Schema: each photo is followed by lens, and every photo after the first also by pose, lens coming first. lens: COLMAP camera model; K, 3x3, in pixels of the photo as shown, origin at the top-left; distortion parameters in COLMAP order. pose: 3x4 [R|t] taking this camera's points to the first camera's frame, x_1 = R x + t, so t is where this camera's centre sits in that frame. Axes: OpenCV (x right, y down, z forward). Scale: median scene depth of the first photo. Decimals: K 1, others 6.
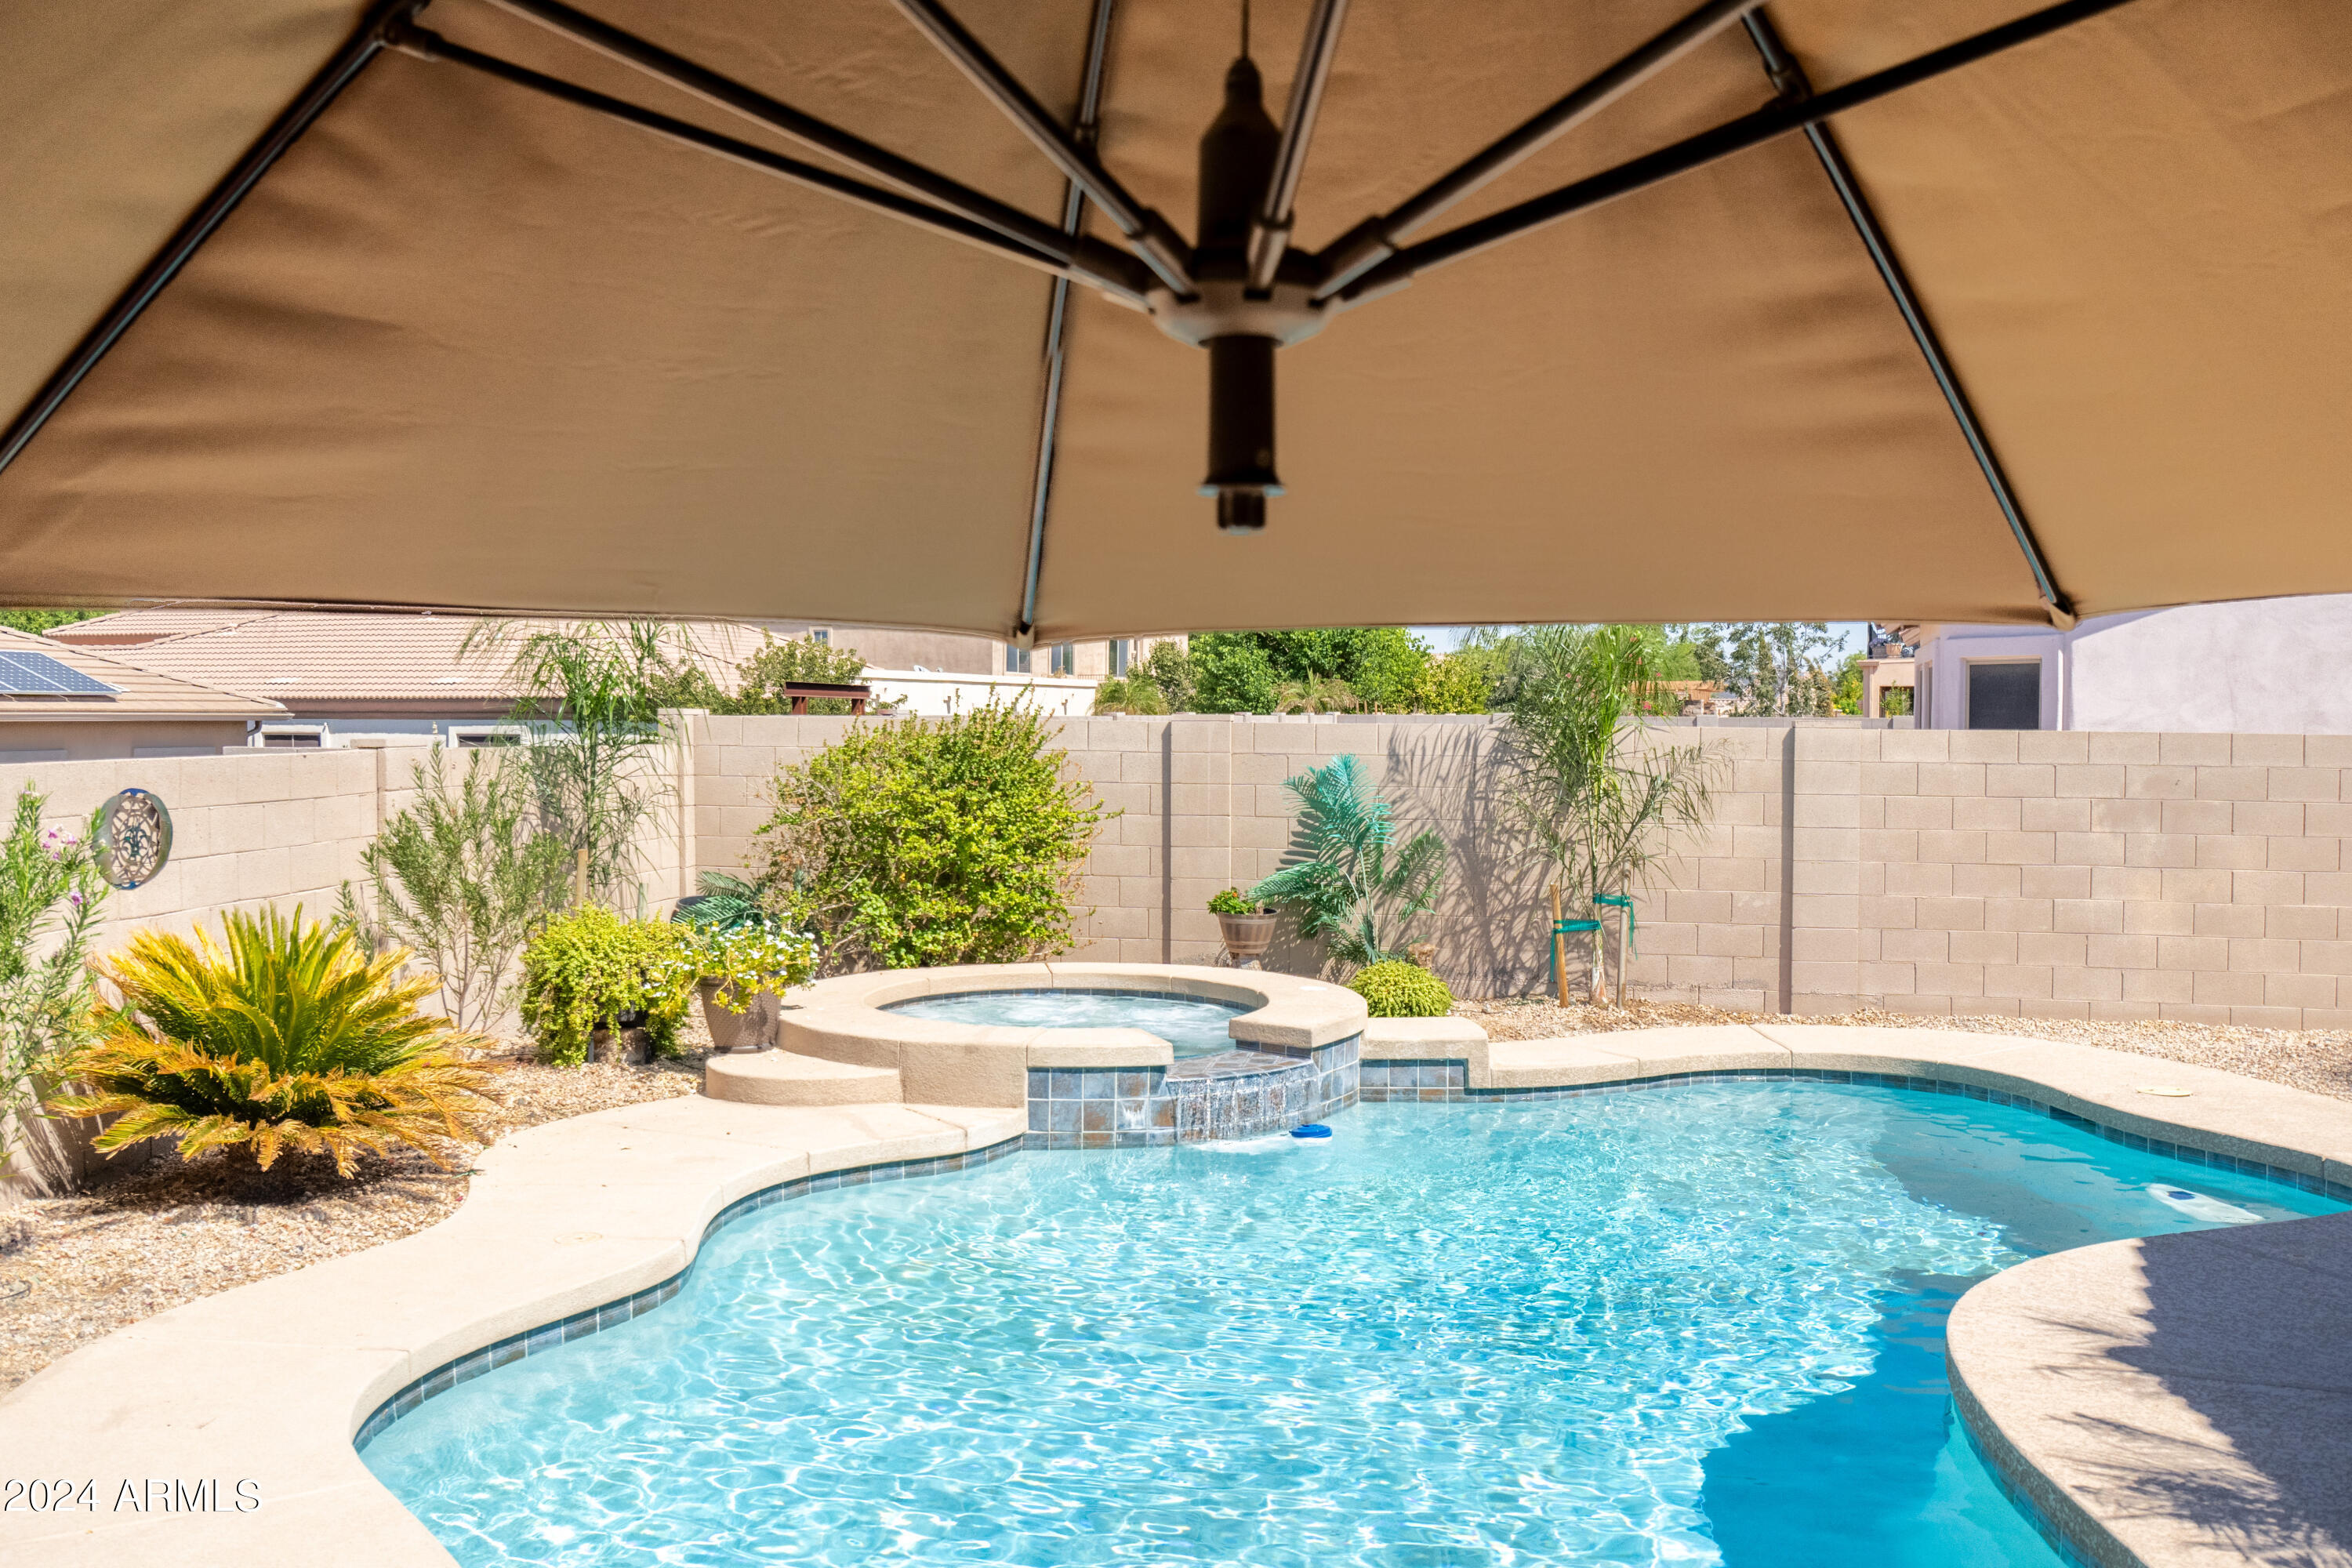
lens RADIAL K [[2035.3, 0, 1185.3], [0, 2035.3, 780.8], [0, 0, 1]] dist [-0.005939, 0.012395]
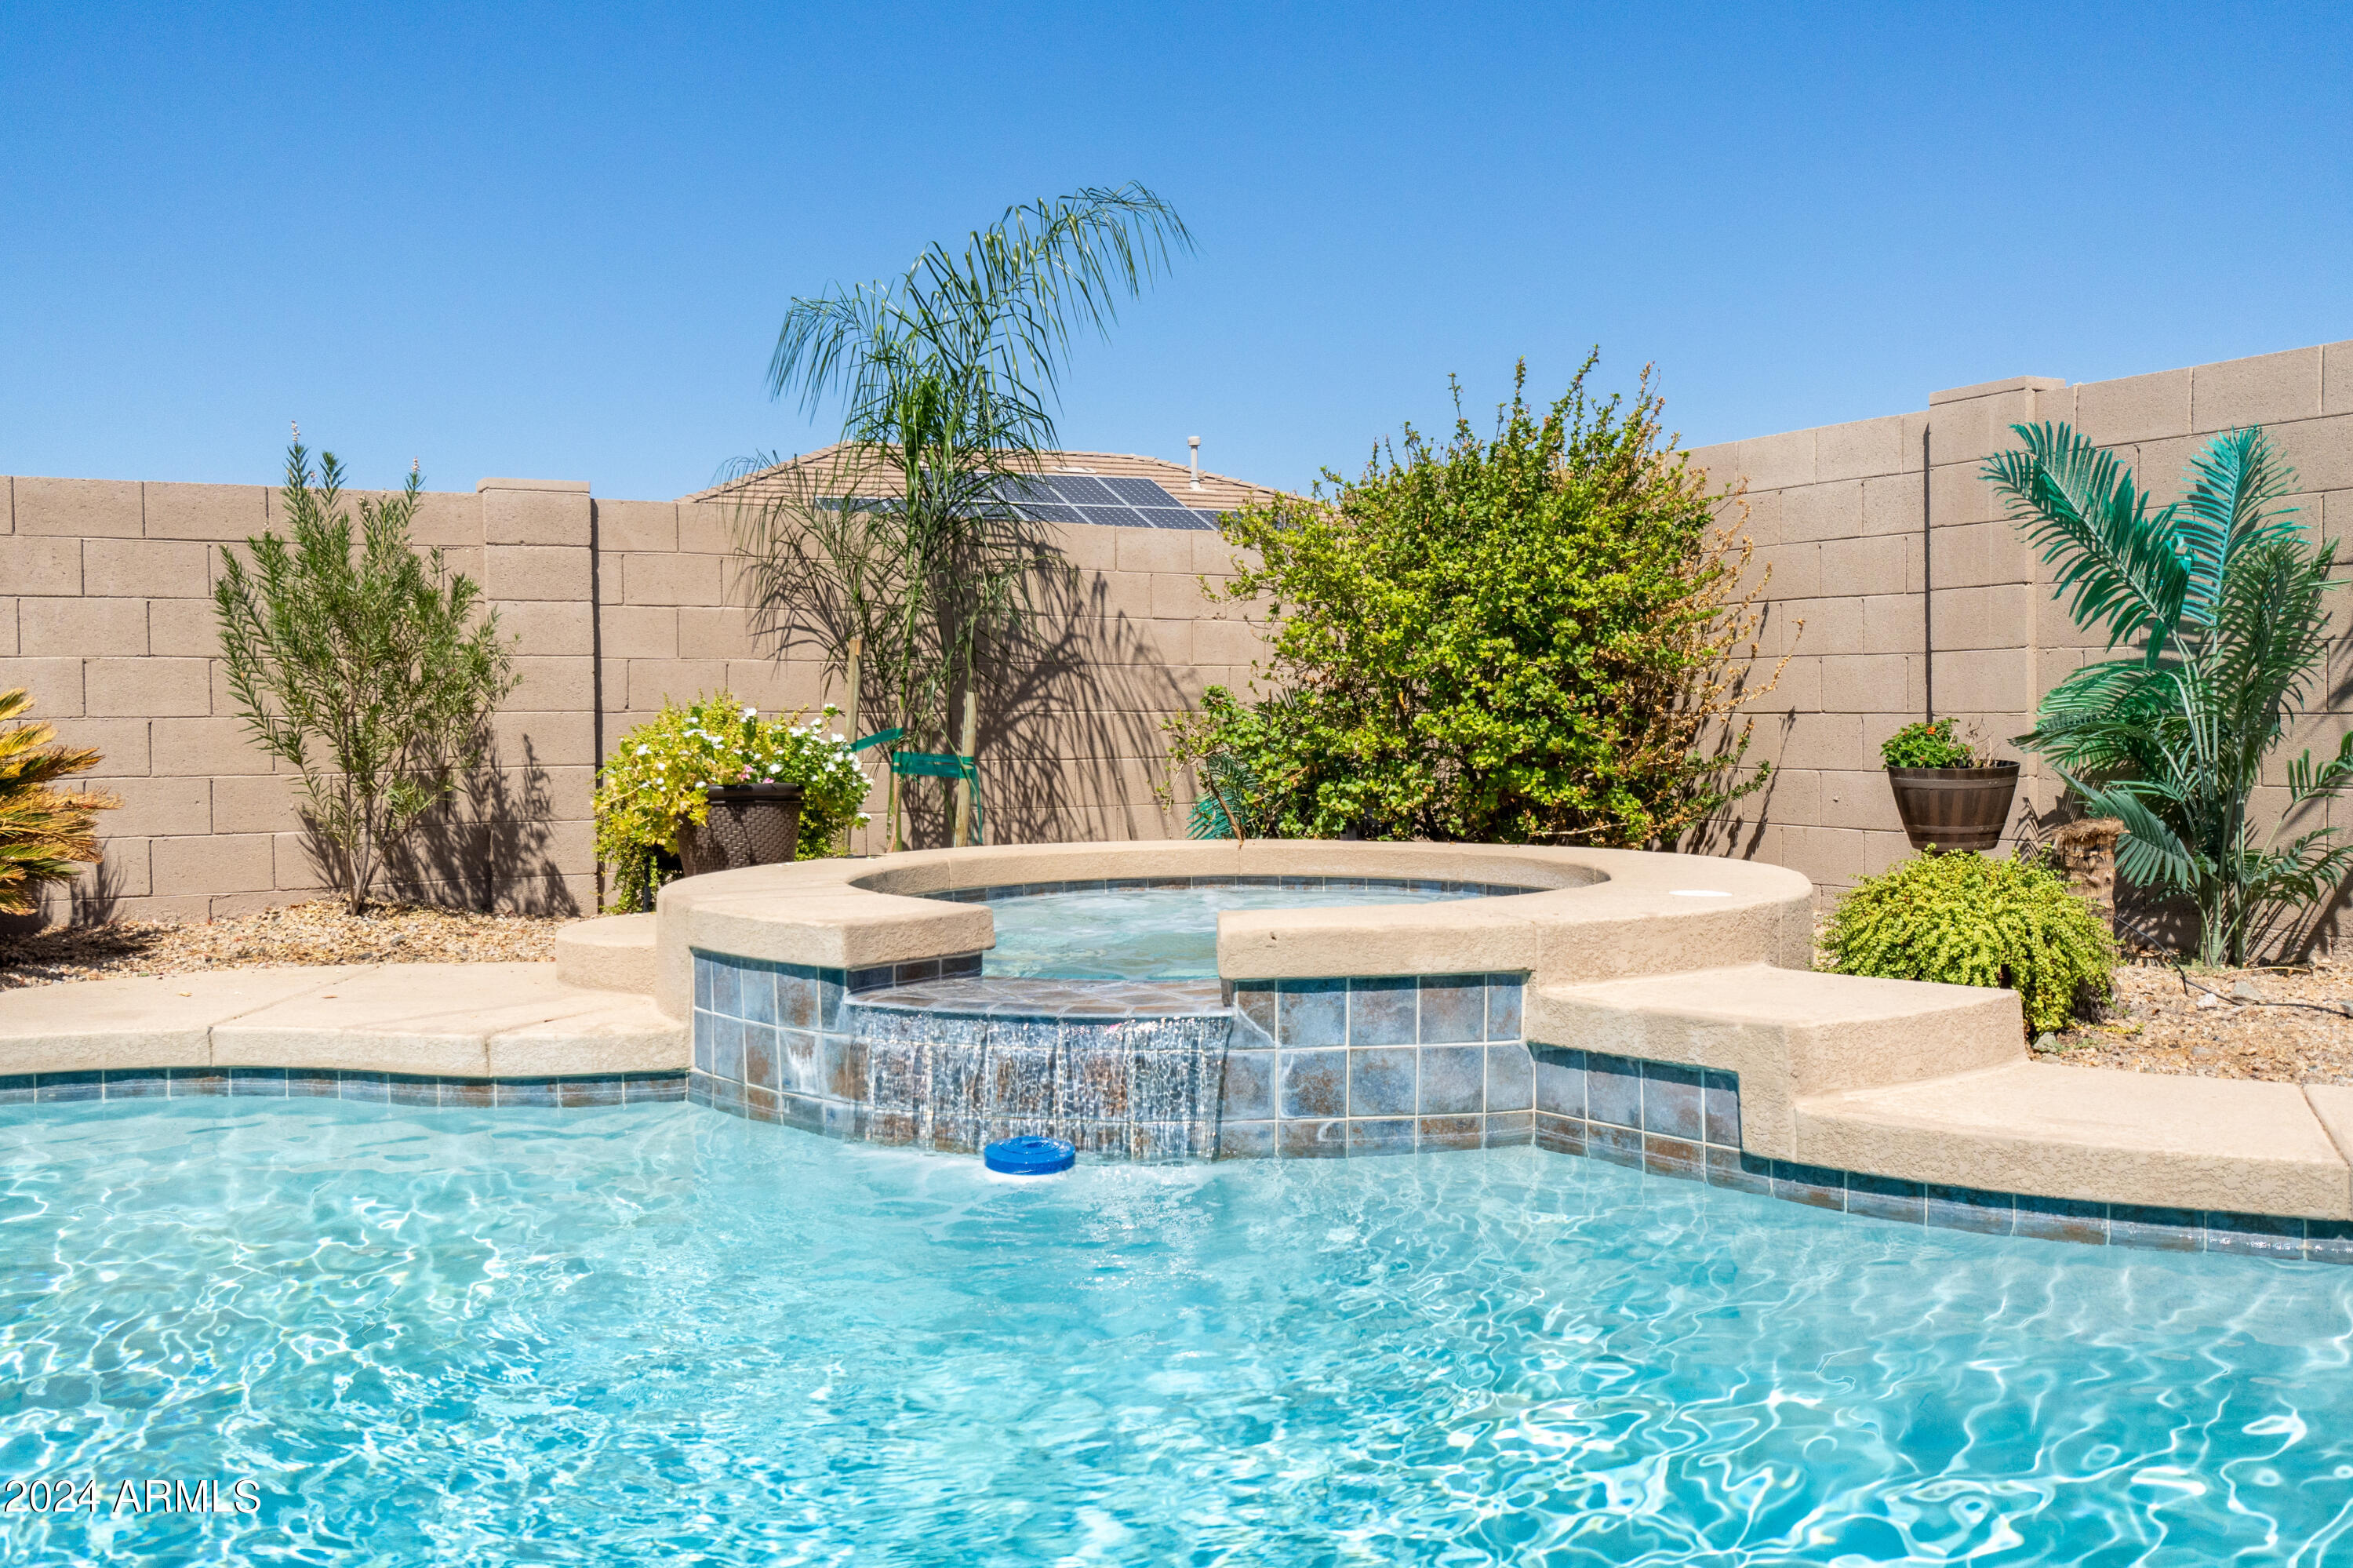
lens RADIAL K [[2036.3, 0, 1185.8], [0, 2036.3, 780.8], [0, 0, 1]] dist [-0.005939, 0.012395]
pose [[0.609924, 0.014058, -0.792336, 0.372438], [-0.014033, 0.999877, 0.006938, 0.081889], [0.792336, 0.006887, 0.610046, 0.692100]]
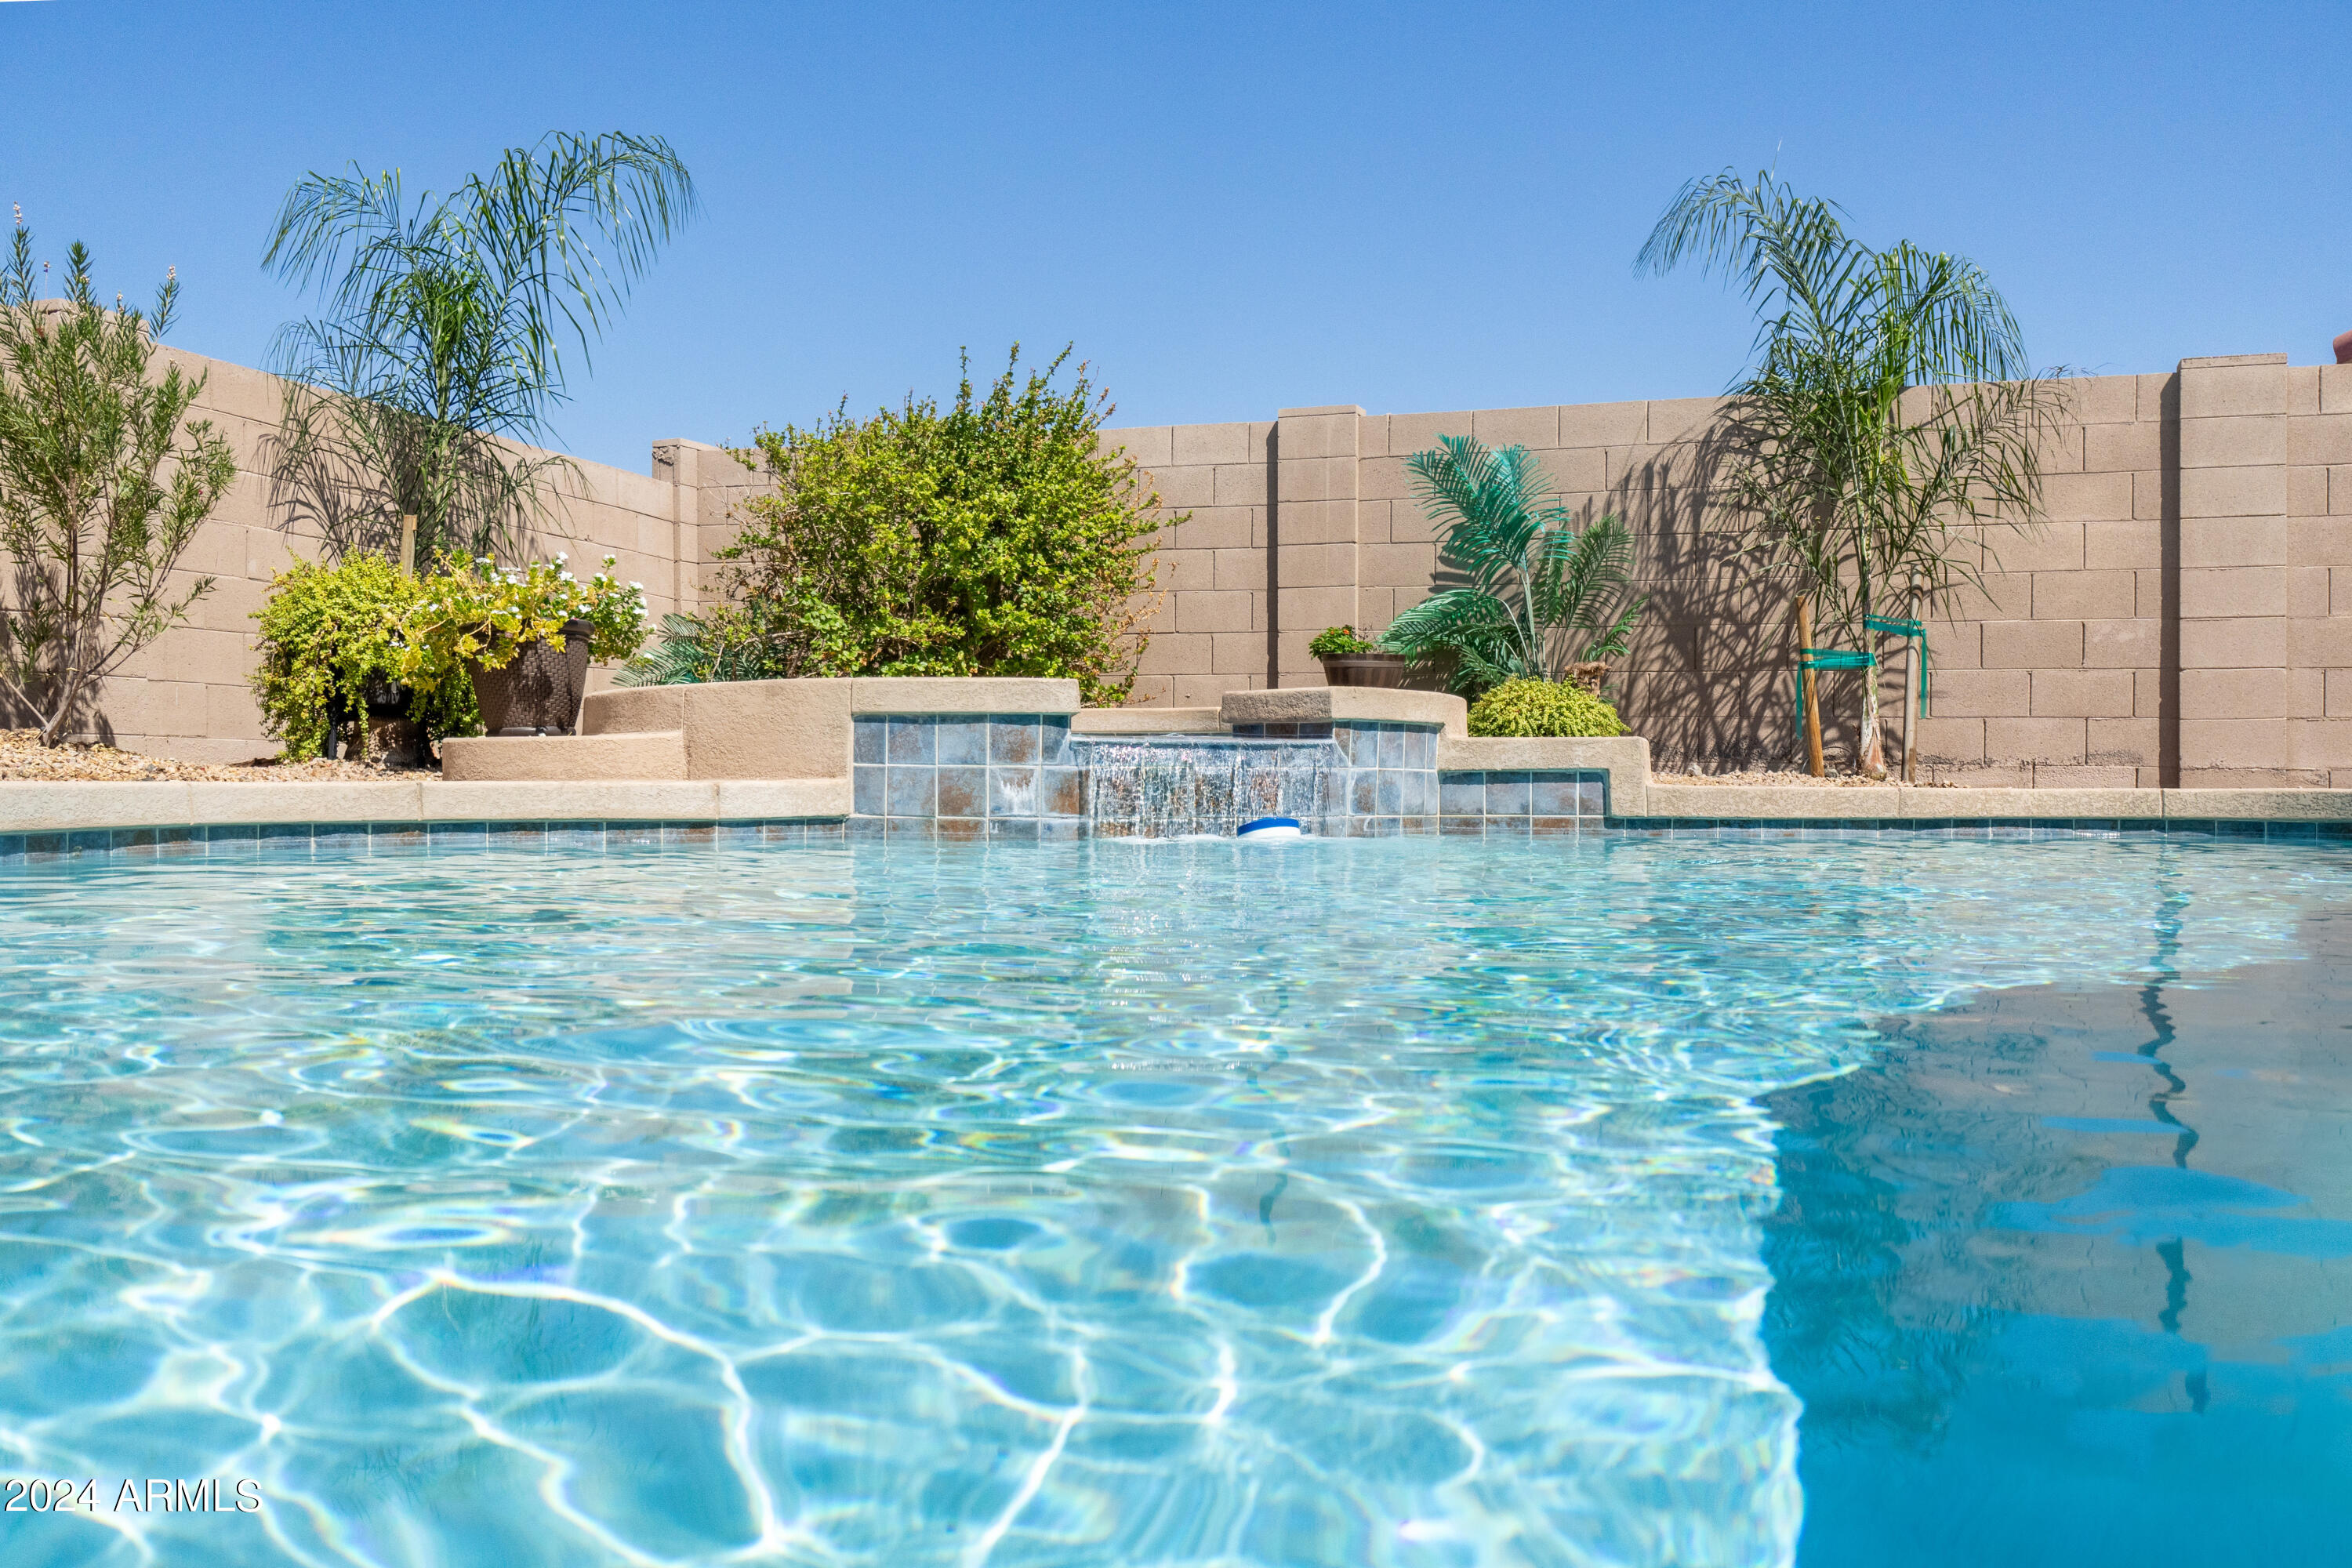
lens RADIAL K [[2035.3, 0, 1185.3], [0, 2035.3, 780.8], [0, 0, 1]] dist [-0.005939, 0.012395]
pose [[0.981208, -0.000262, -0.192953, 0.131825], [-0.005730, 0.999518, -0.030495, 0.160509], [0.192868, 0.031028, 0.980734, 0.349771]]
